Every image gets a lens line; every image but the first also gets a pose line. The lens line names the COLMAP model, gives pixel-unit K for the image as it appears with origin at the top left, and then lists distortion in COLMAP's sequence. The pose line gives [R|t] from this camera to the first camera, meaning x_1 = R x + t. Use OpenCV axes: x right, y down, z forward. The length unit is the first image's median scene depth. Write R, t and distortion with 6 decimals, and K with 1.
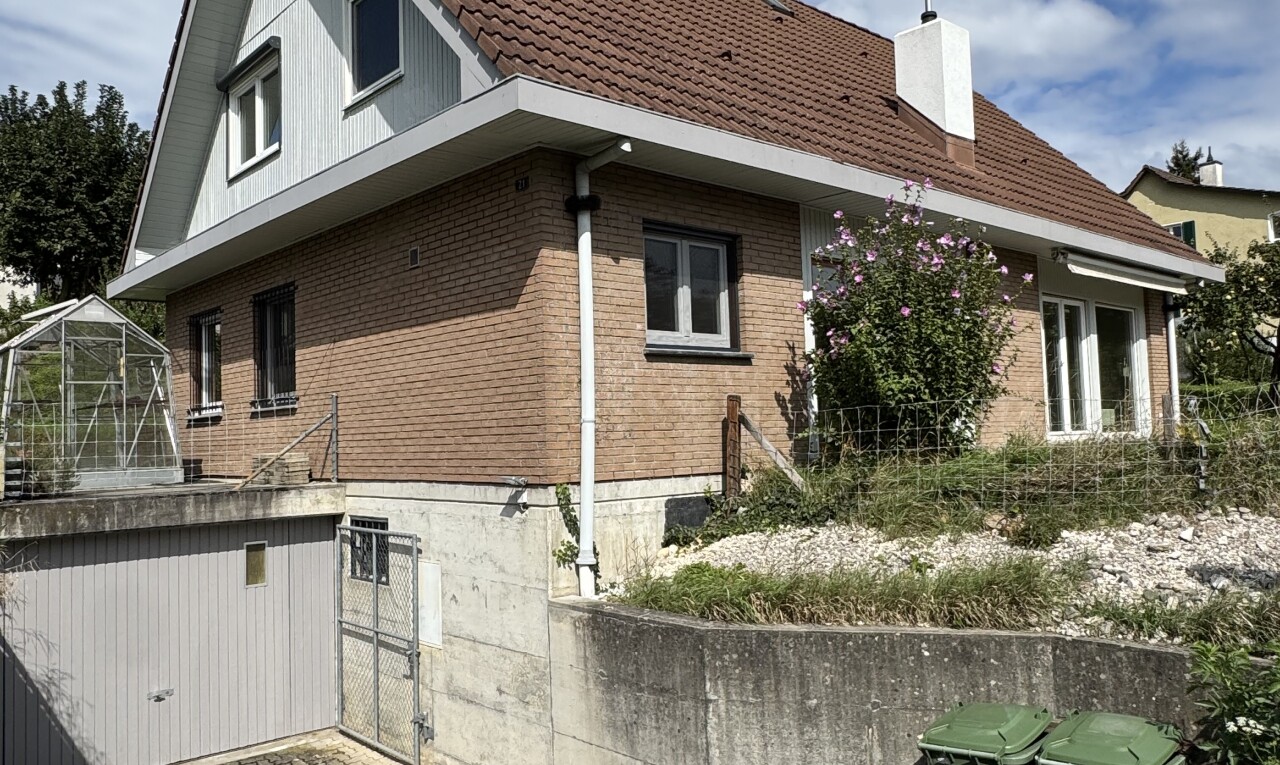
lens RADIAL K [[967.8, 0, 641.9], [0, 967.8, 383.1], [0, 0, 1]] dist [0.004328, 0.002025]
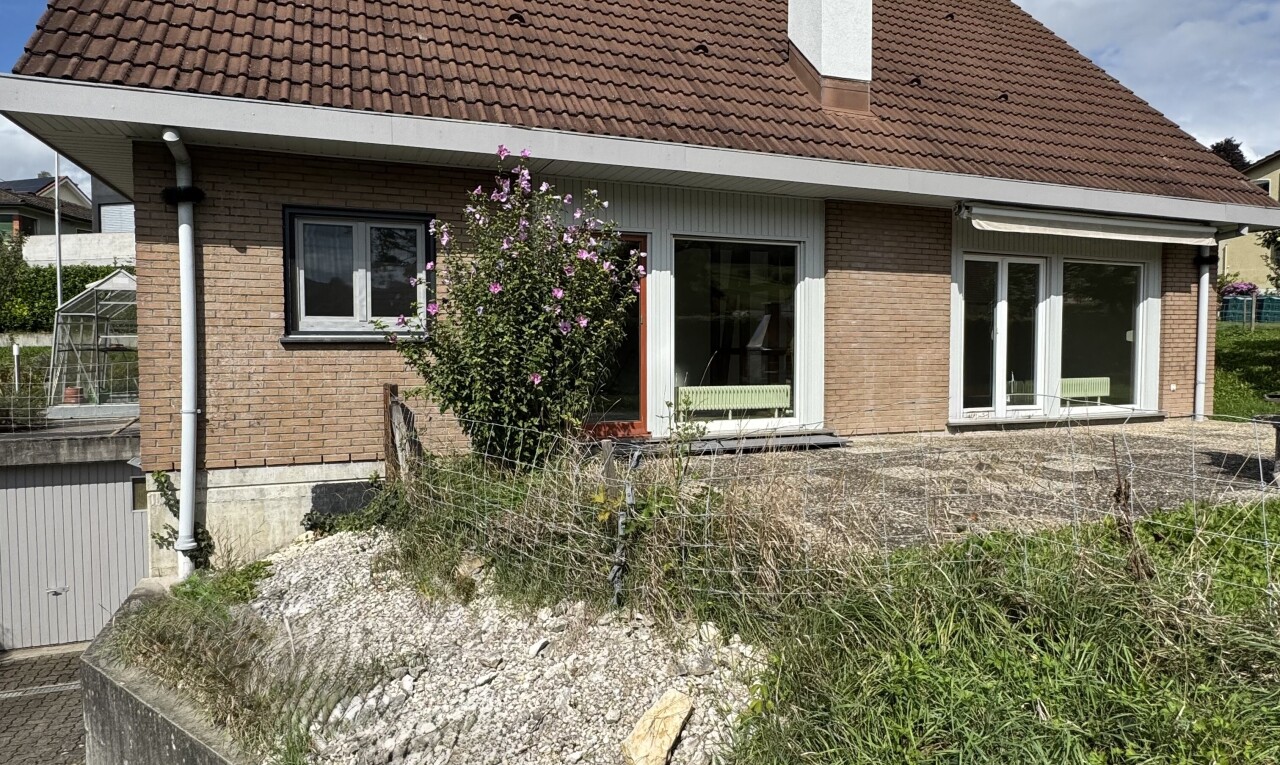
lens RADIAL K [[710.7, 0, 638.2], [0, 710.7, 377.1], [0, 0, 1]] dist [-0.001188, 0.000075]
pose [[0.927279, 0.043585, -0.371826, 0.595036], [-0.005363, 0.994644, 0.103217, -0.069267], [0.374334, -0.093717, 0.922546, 0.435993]]
